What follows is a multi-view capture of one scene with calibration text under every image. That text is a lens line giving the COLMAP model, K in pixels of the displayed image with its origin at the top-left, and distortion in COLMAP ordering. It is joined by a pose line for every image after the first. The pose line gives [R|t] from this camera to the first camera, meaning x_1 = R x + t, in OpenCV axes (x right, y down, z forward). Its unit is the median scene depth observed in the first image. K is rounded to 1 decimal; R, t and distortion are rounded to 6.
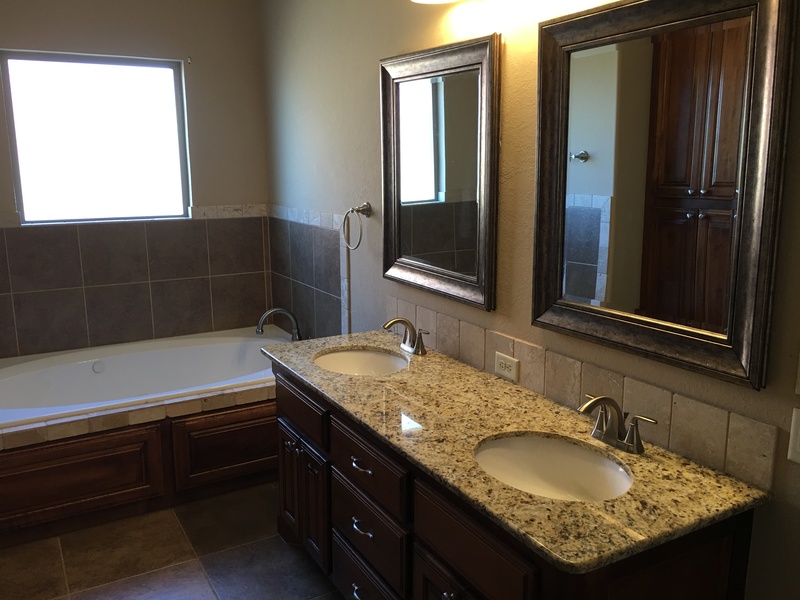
lens RADIAL K [[684.7, 0, 397.3], [0, 684.7, 301.5], [0, 0, 1]] dist [0.081323, -0.097156]
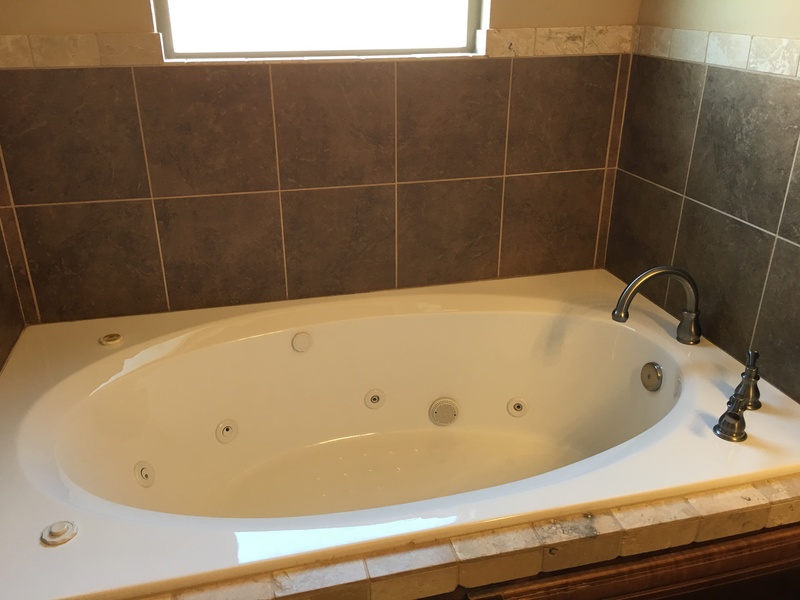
lens RADIAL K [[684.7, 0, 401.8], [0, 684.7, 293.8], [0, 0, 1]] dist [0.081323, -0.097156]
pose [[0.963196, 0.111802, -0.244447, -0.219648], [-0.057974, 0.974399, 0.217224, -0.060178], [0.262475, -0.195058, 0.945018, 0.499663]]
